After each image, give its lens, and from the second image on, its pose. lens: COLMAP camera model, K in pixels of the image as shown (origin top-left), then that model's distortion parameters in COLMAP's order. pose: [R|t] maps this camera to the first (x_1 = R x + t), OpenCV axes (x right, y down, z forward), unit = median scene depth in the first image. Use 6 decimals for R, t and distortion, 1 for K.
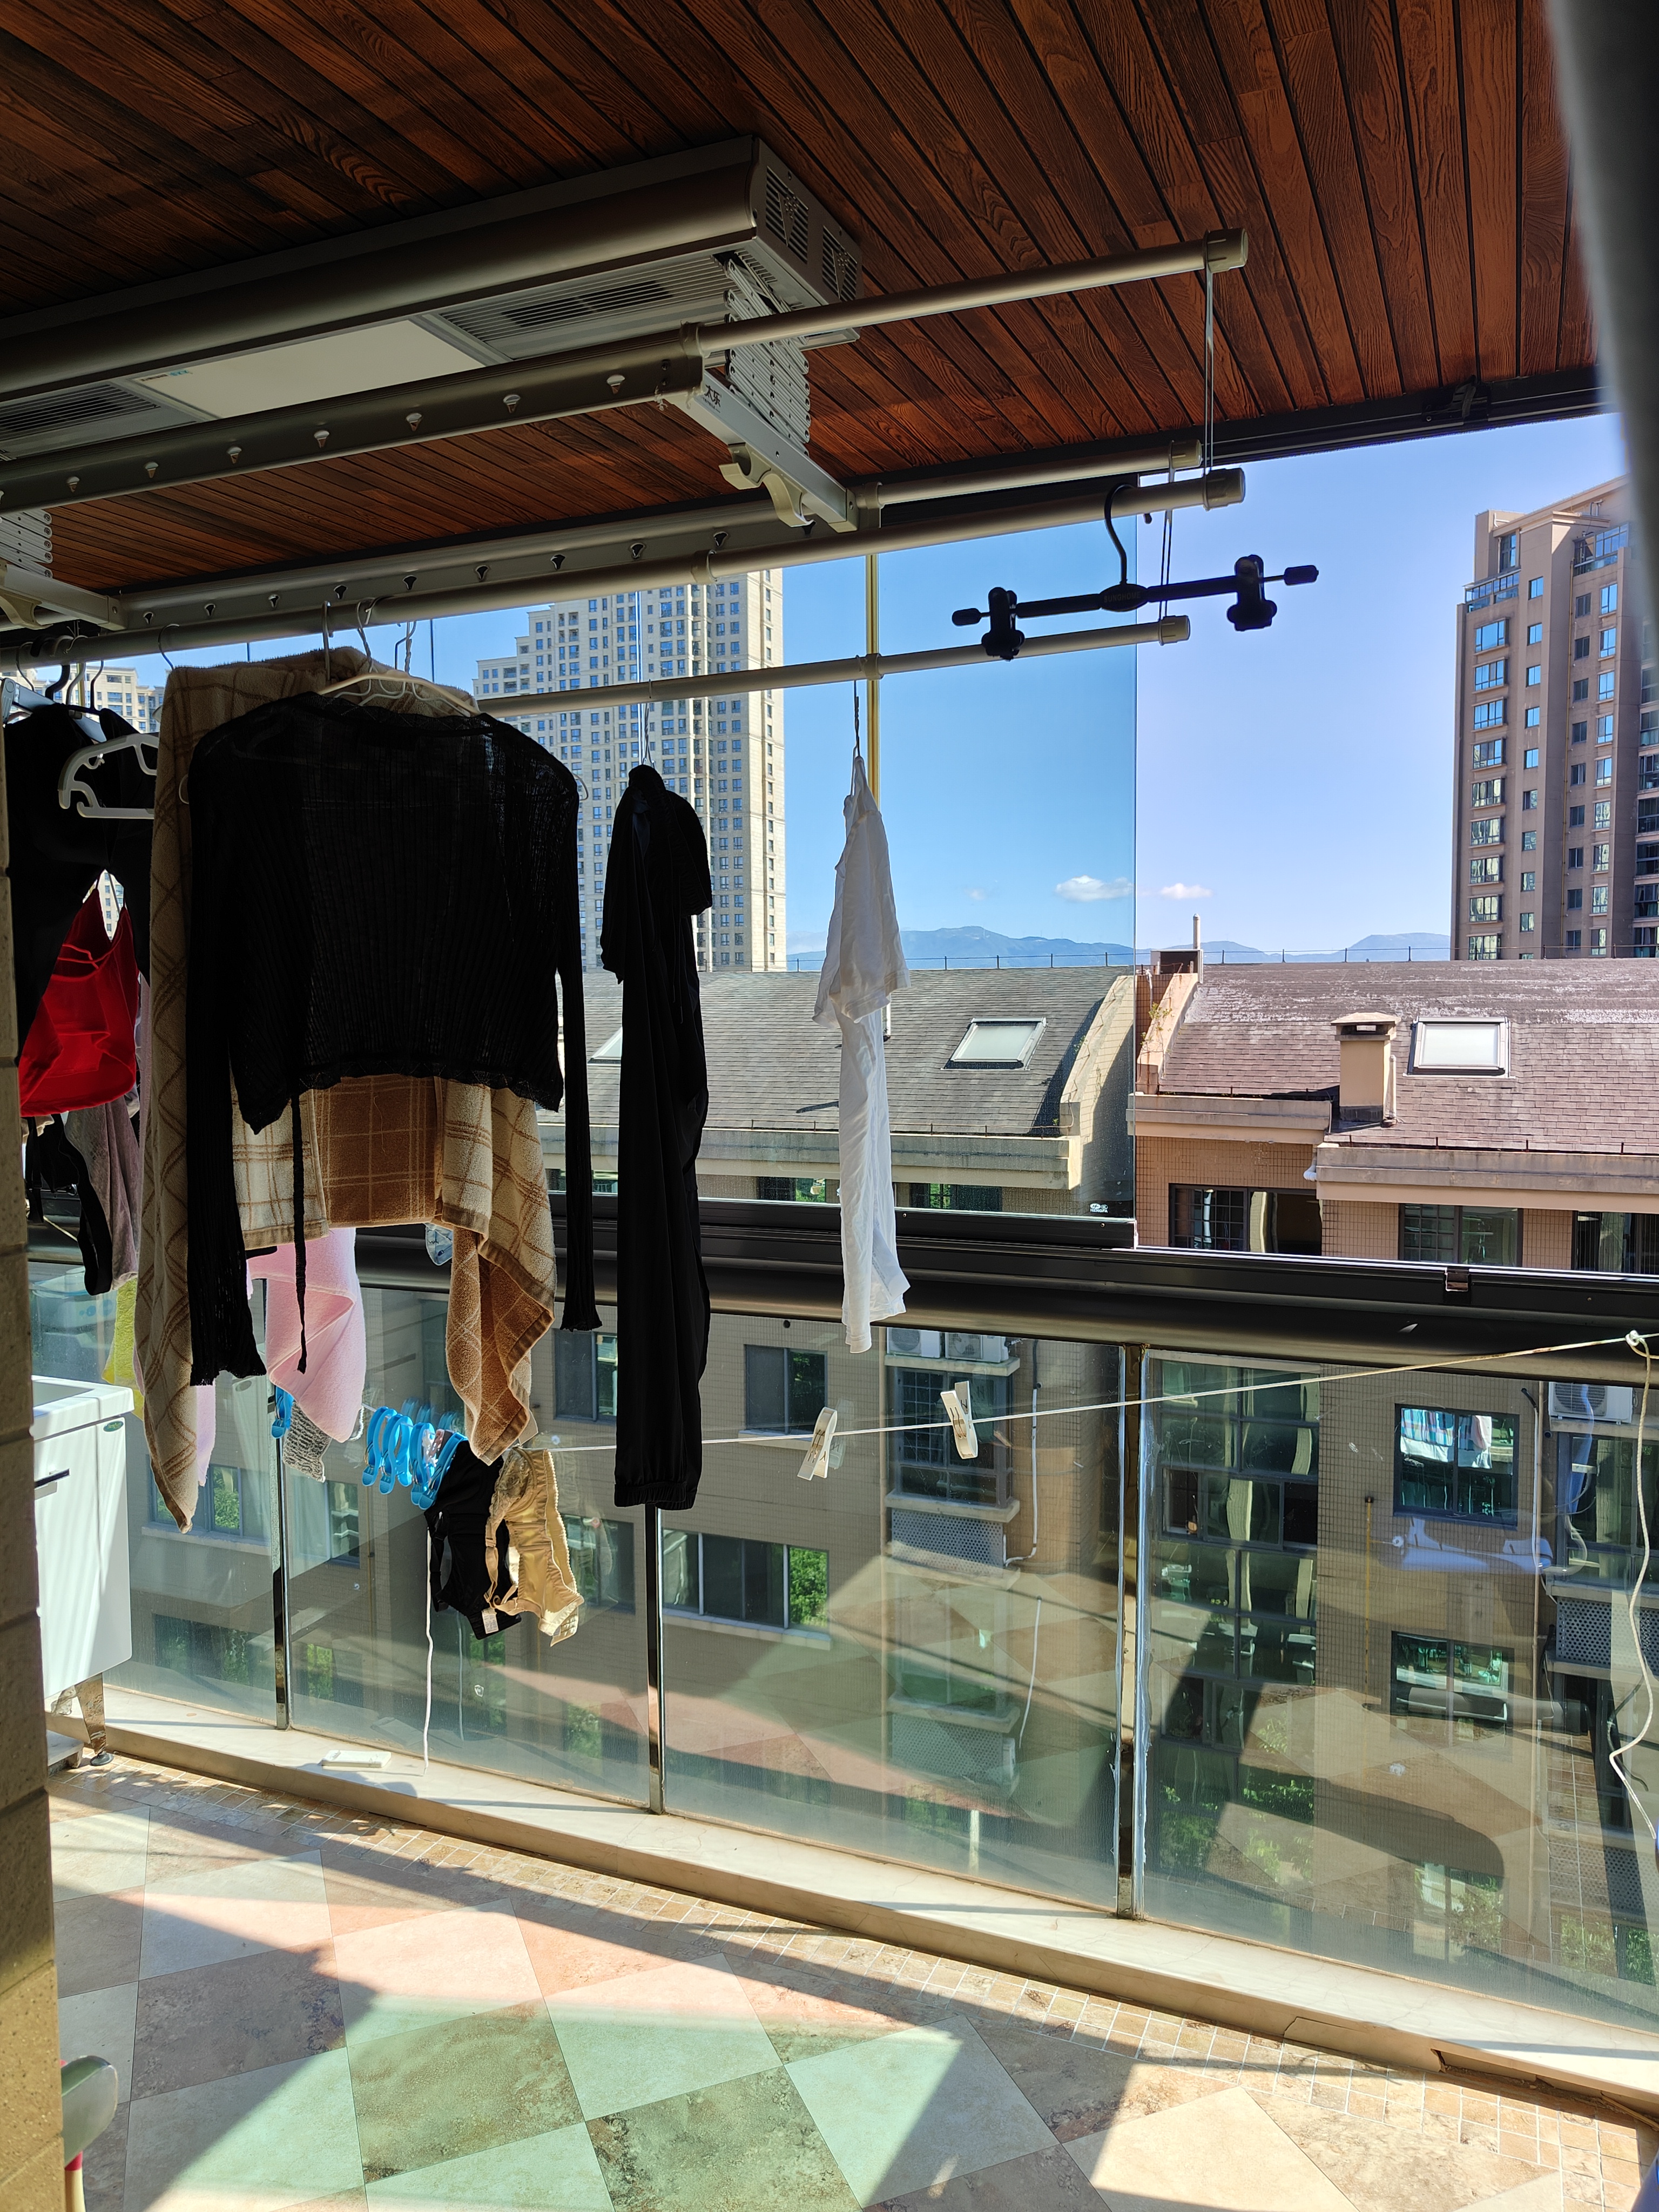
lens RADIAL K [[1566.0, 0, 831.3], [0, 1566.0, 1104.4], [0, 0, 1]] dist [0.005028, 0.001063]
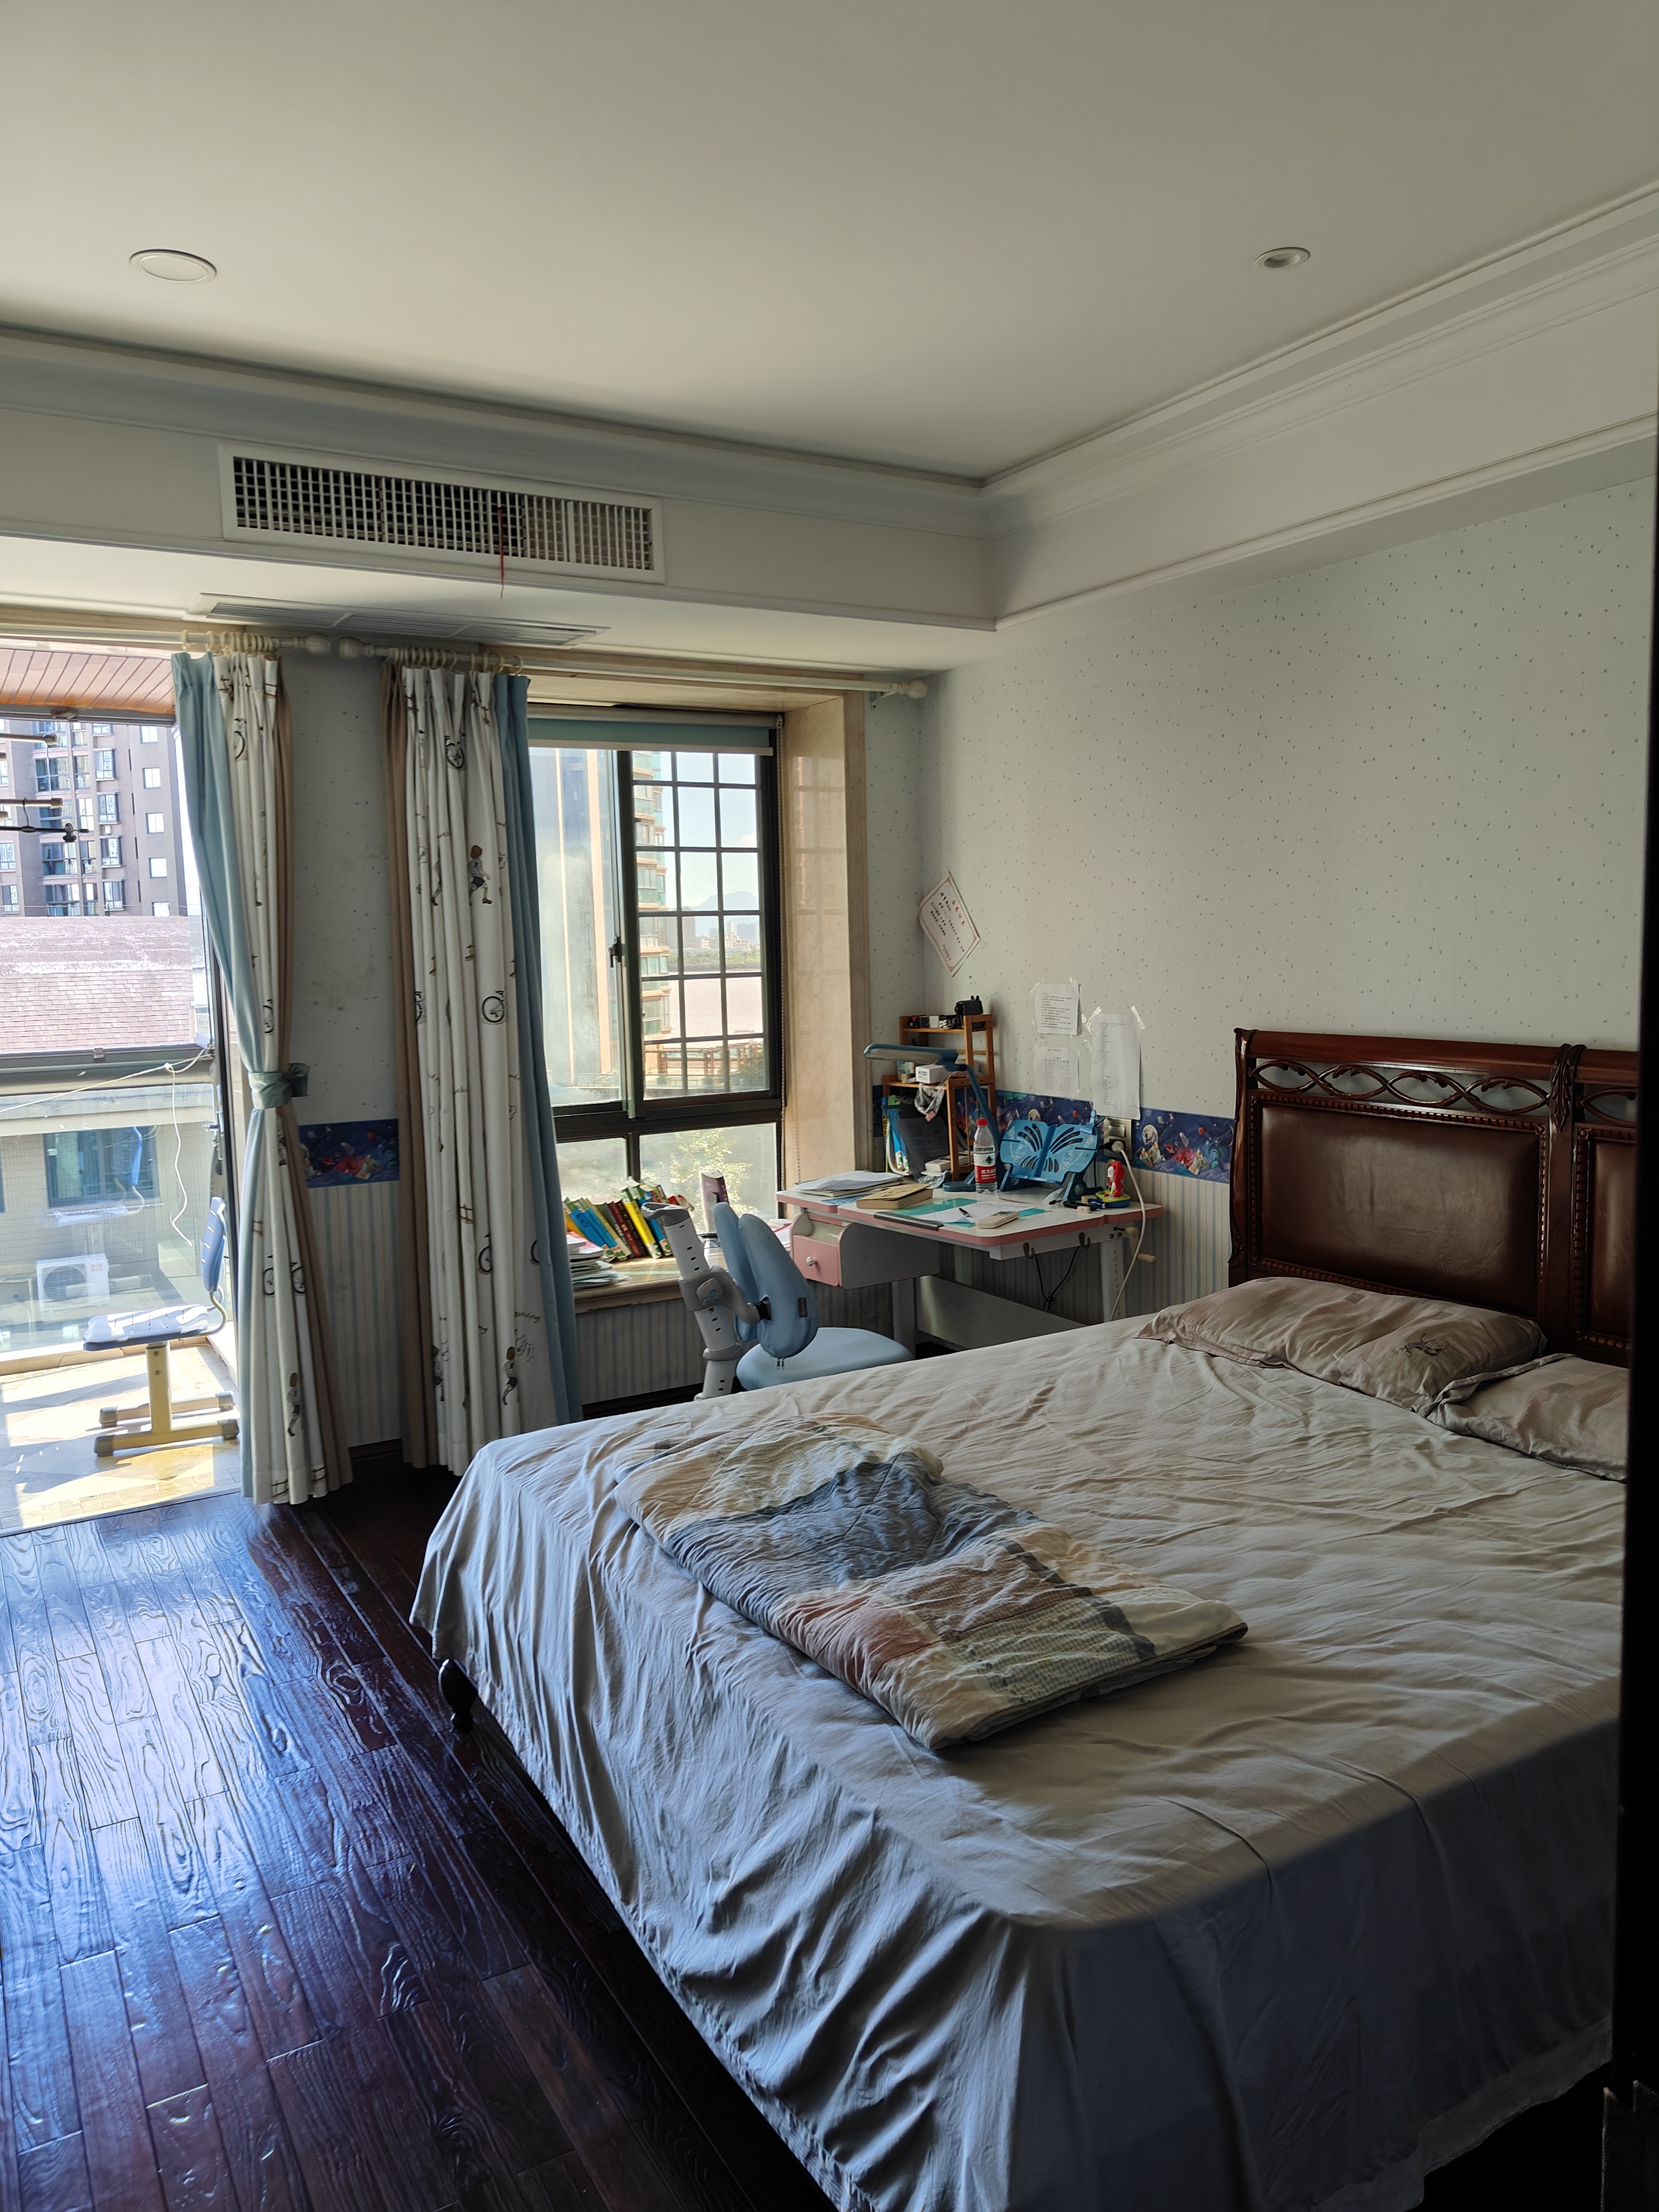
lens RADIAL K [[1566.0, 0, 830.2], [0, 1566.0, 1105.0], [0, 0, 1]] dist [0.005028, 0.001063]
pose [[0.594811, -0.093575, 0.798400, -0.097586], [0.071401, 0.995426, 0.063473, 0.012580], [-0.800688, 0.019252, 0.598772, -0.153731]]
